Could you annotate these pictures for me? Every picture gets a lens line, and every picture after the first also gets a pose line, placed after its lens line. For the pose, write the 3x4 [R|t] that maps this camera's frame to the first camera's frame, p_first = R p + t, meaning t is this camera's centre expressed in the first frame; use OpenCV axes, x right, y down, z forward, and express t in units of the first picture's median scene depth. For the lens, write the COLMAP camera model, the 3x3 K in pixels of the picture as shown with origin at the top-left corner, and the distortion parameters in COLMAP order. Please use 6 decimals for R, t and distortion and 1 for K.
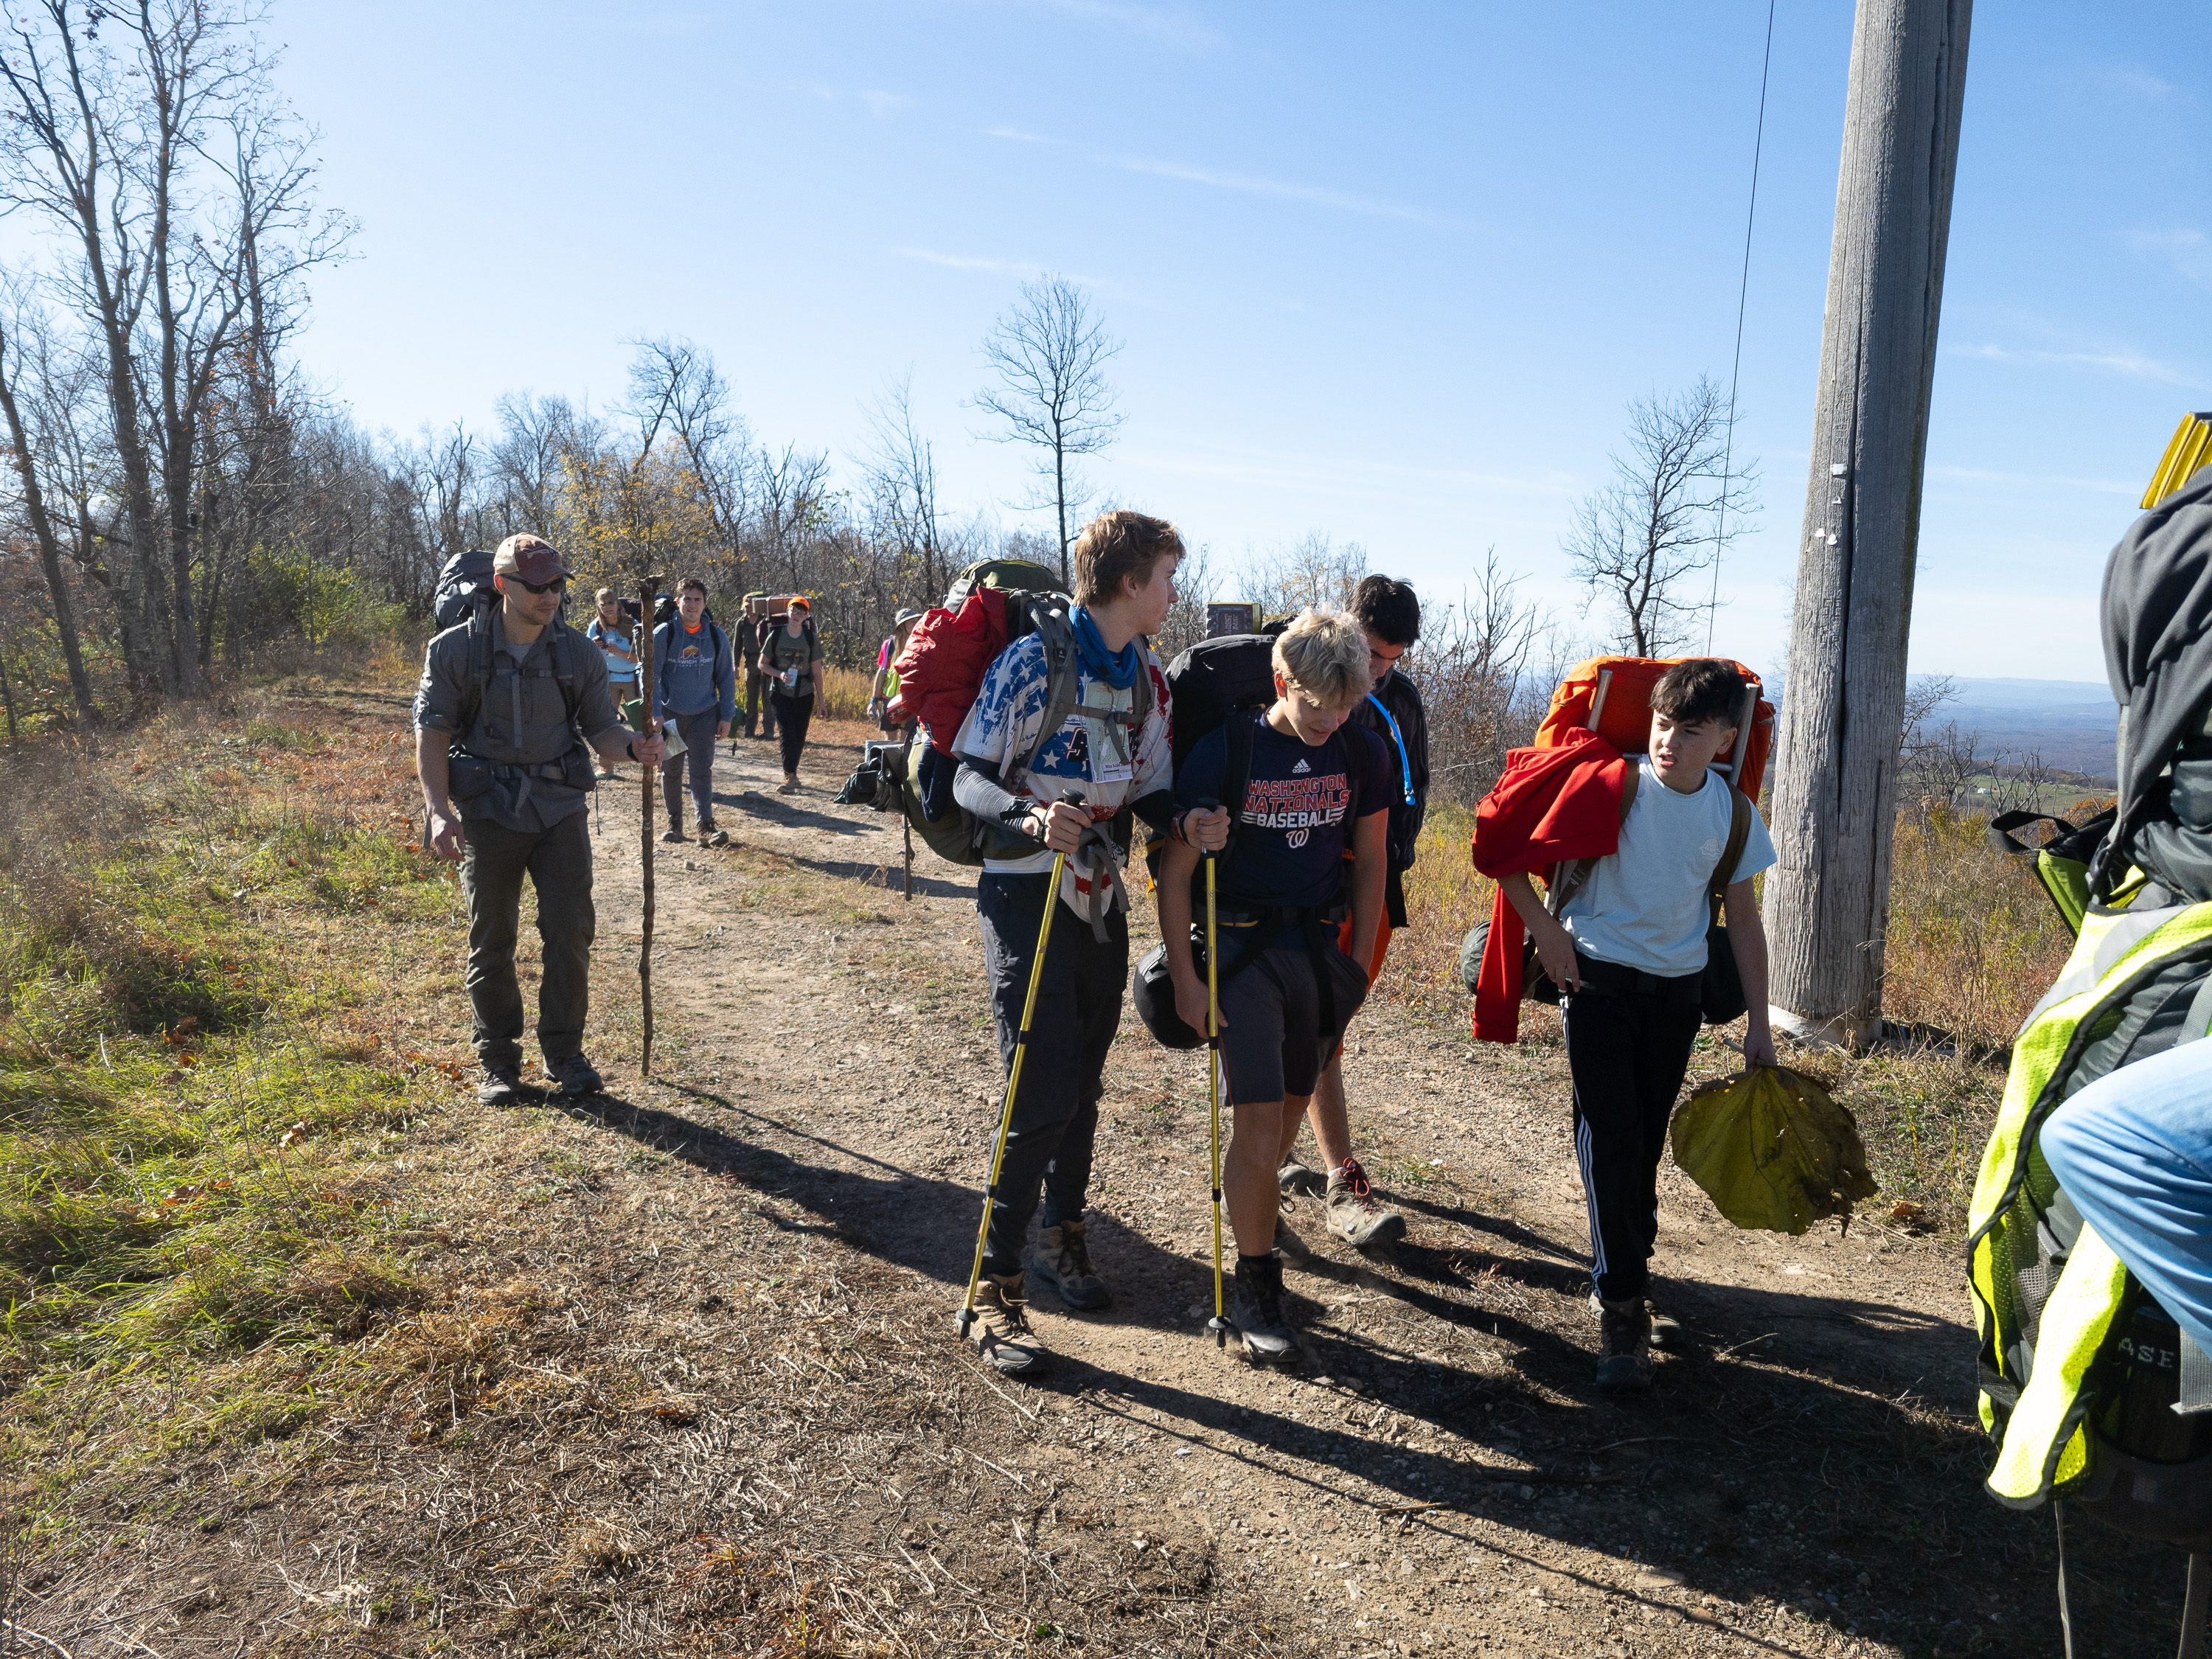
lens RADIAL K [[1637.4, 0, 1106.0], [0, 1637.4, 829.5], [0, 0, 1]] dist [0.075369, -0.056377]
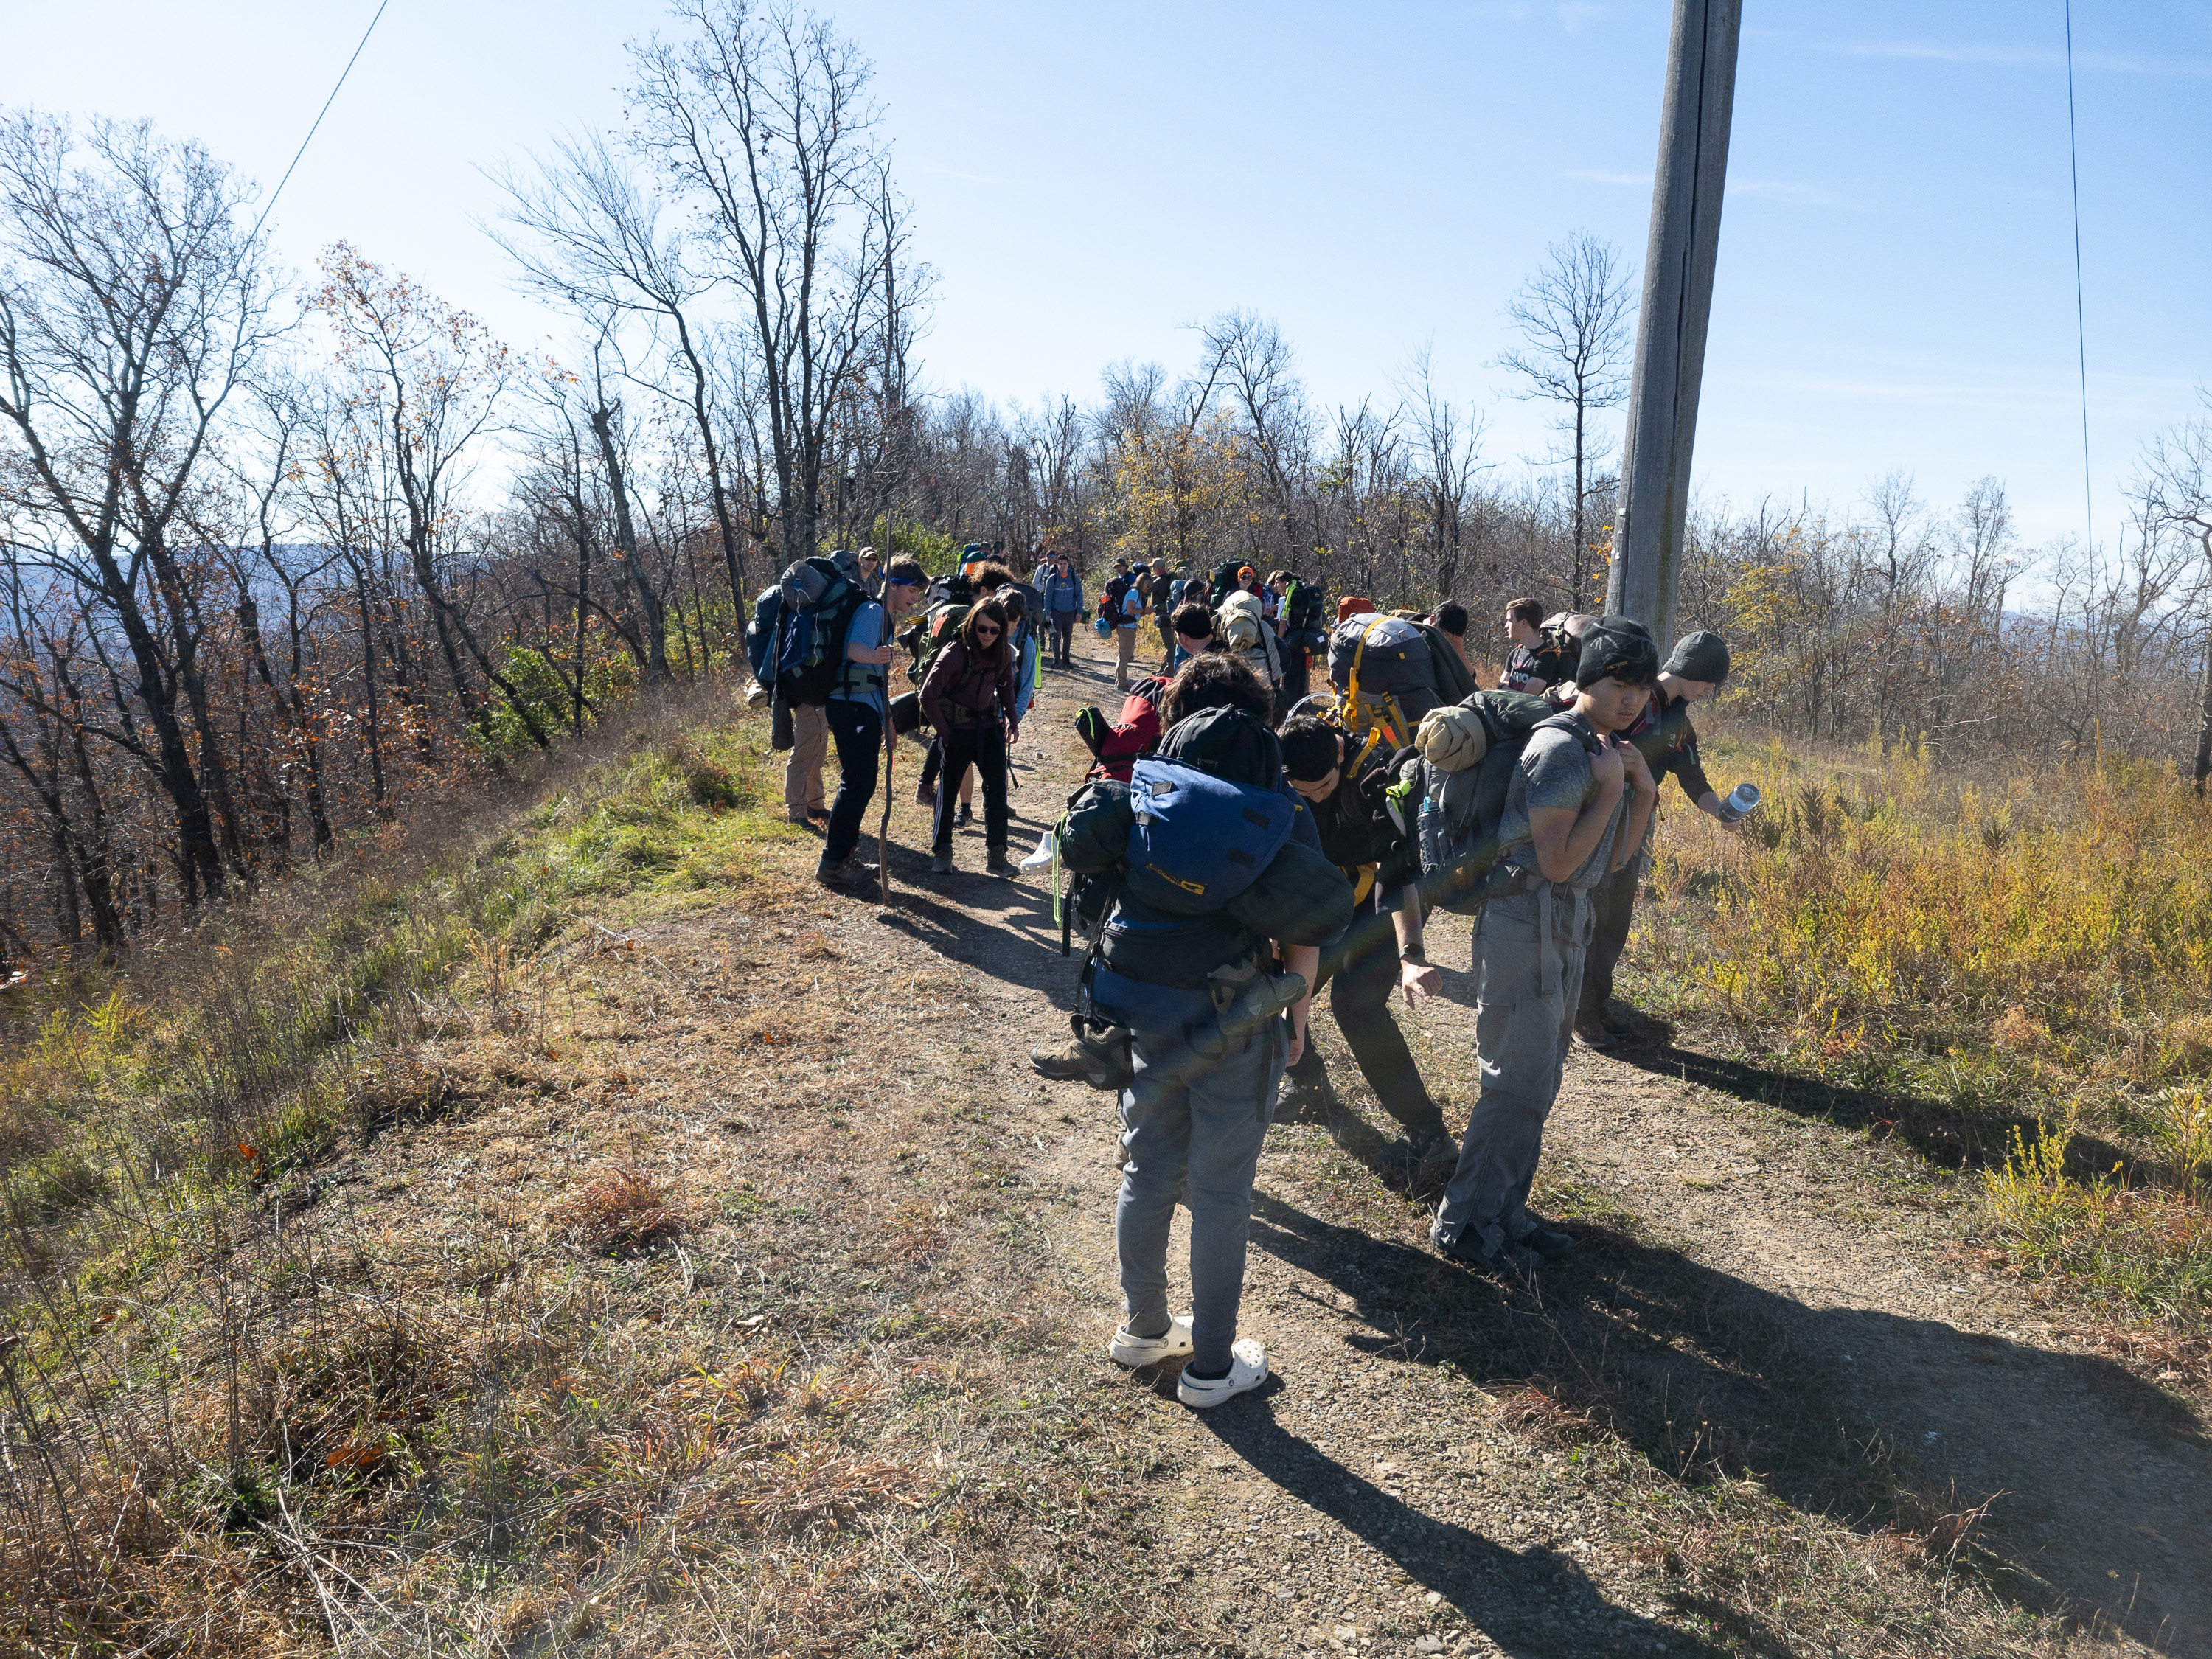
lens RADIAL K [[1736.4, 0, 1132.0], [0, 1736.4, 851.5], [0, 0, 1]] dist [0.049360, 0.000367]
pose [[0.937277, 0.052502, -0.344609, 0.595232], [-0.039434, 0.998216, 0.044826, 0.053899], [0.346348, -0.028425, 0.937676, -0.748817]]
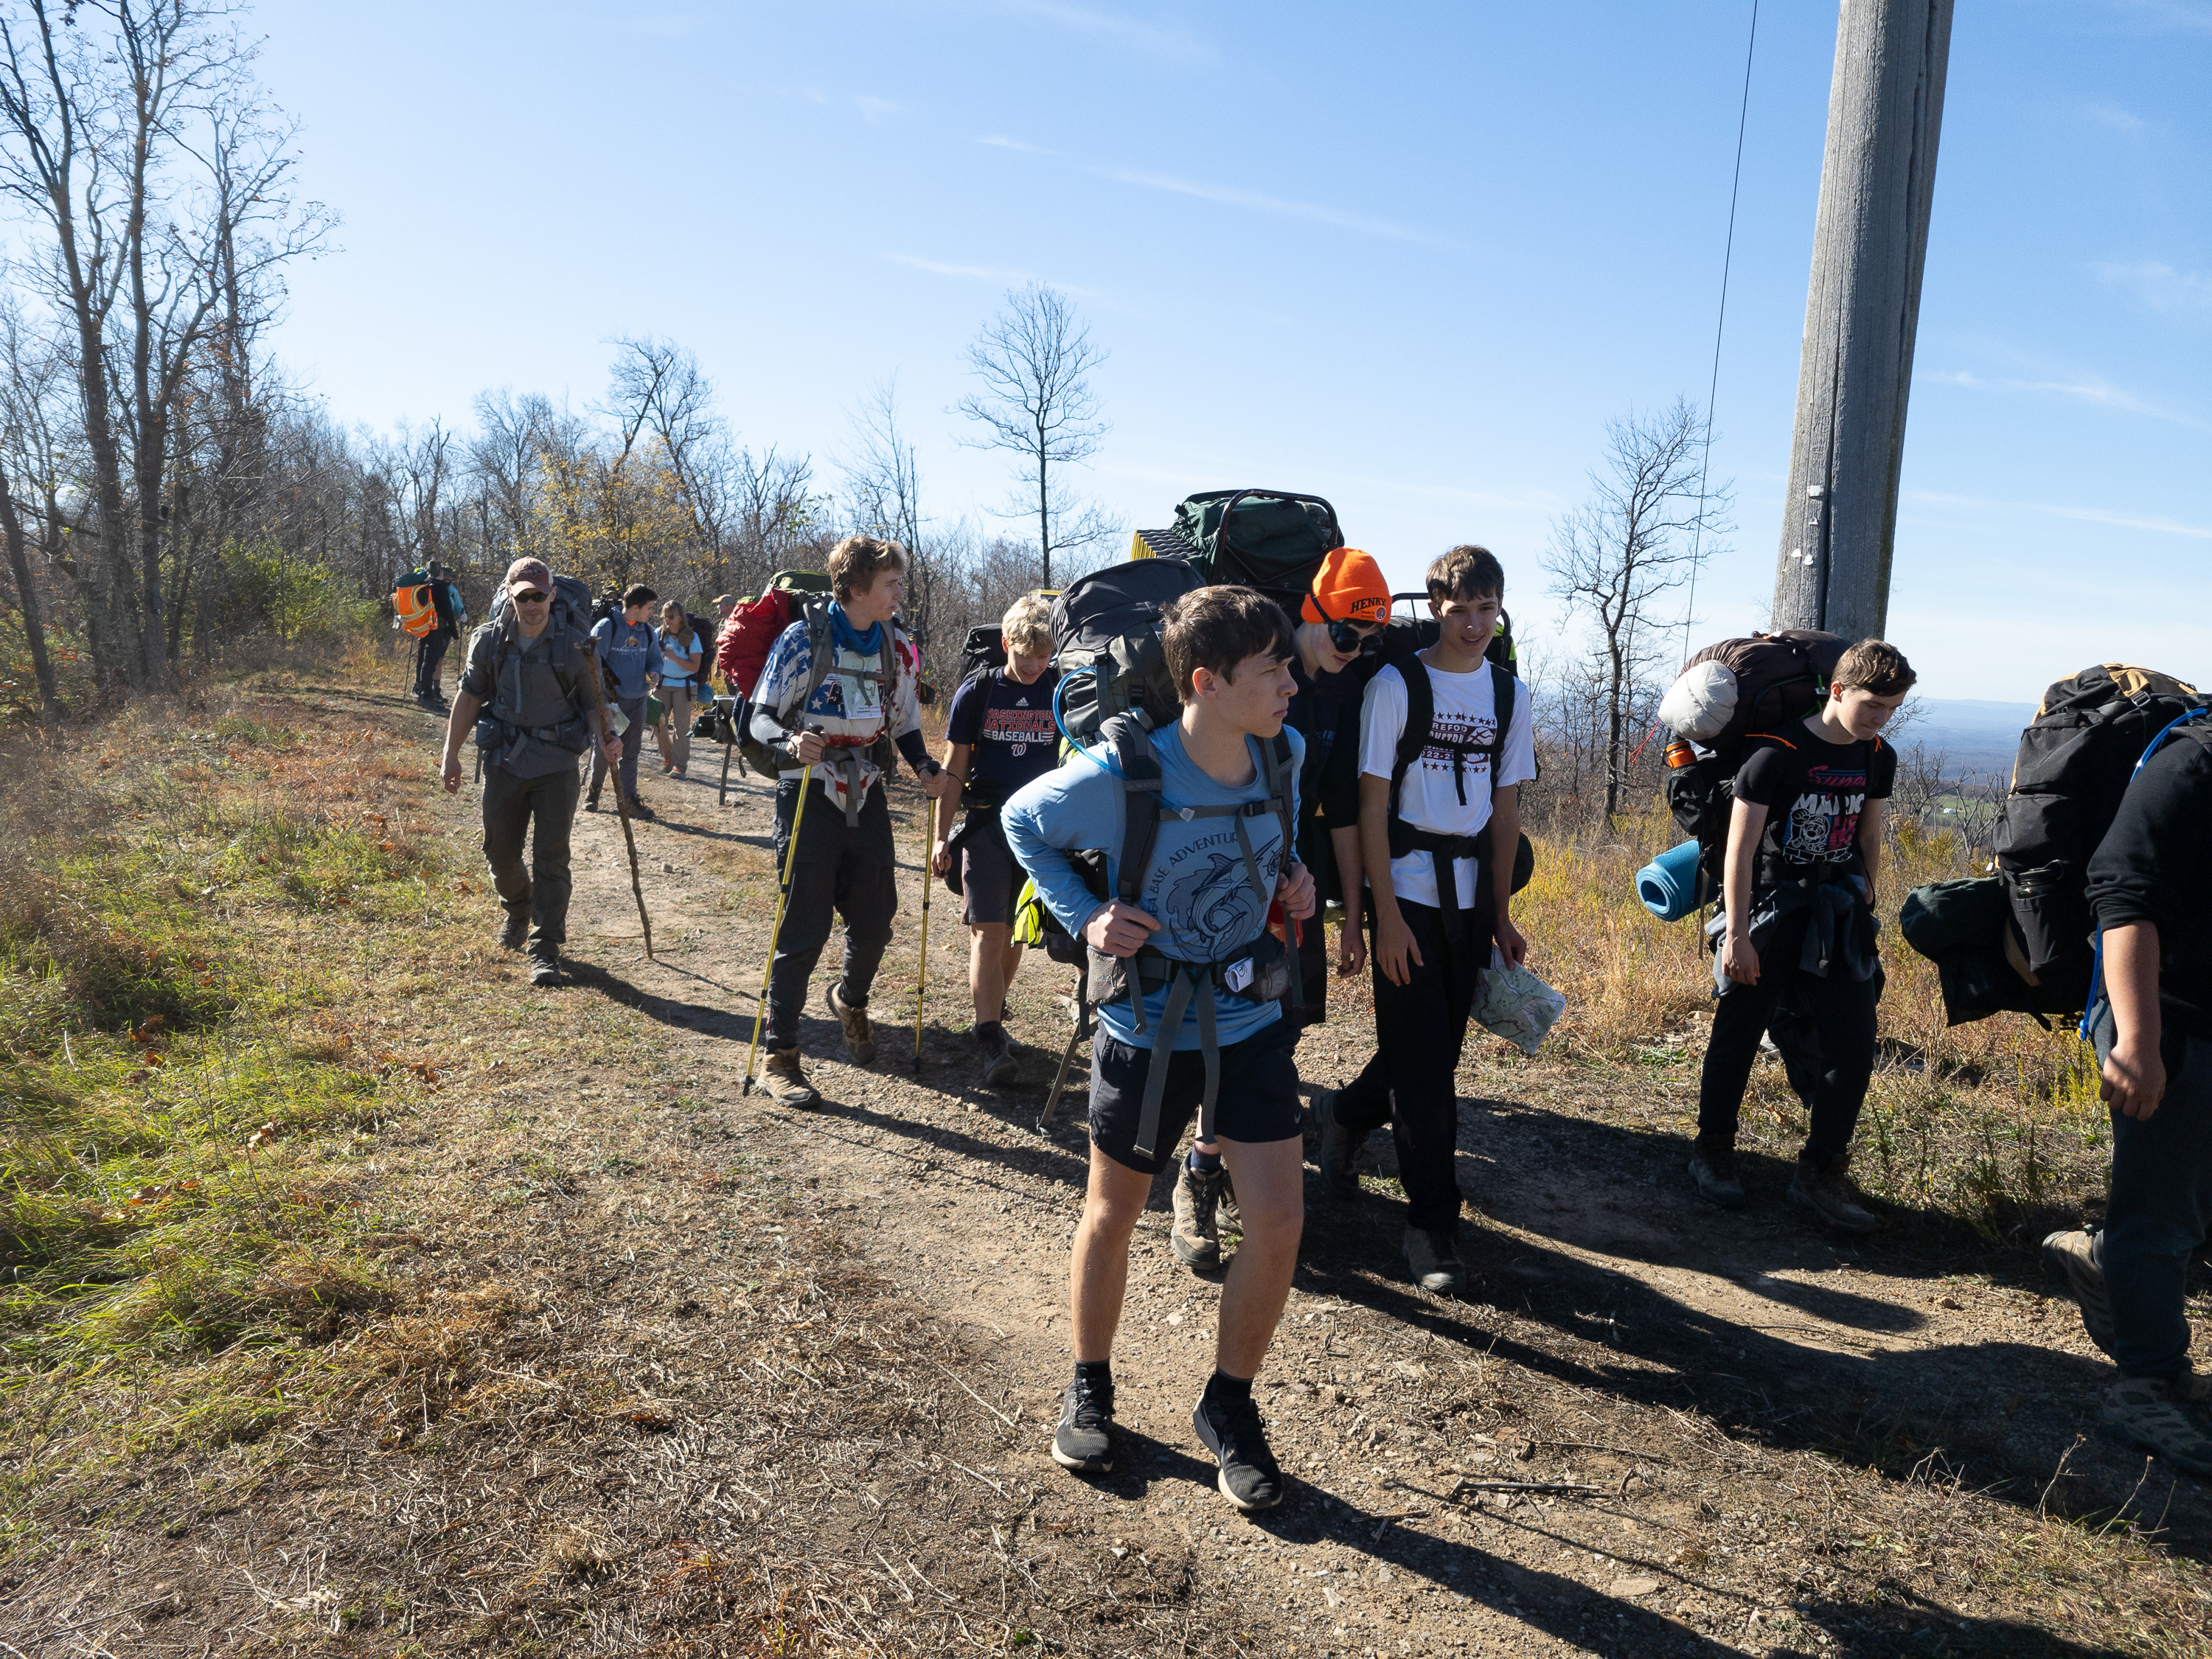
lens RADIAL K [[1636.8, 0, 1123.4], [0, 1636.8, 826.1], [0, 0, 1]] dist [0.075889, -0.056728]
pose [[0.999628, 0.012928, 0.024003, -0.002942], [-0.012755, 0.999892, -0.007319, 0.000609], [-0.024095, 0.007011, 0.999685, -0.000691]]
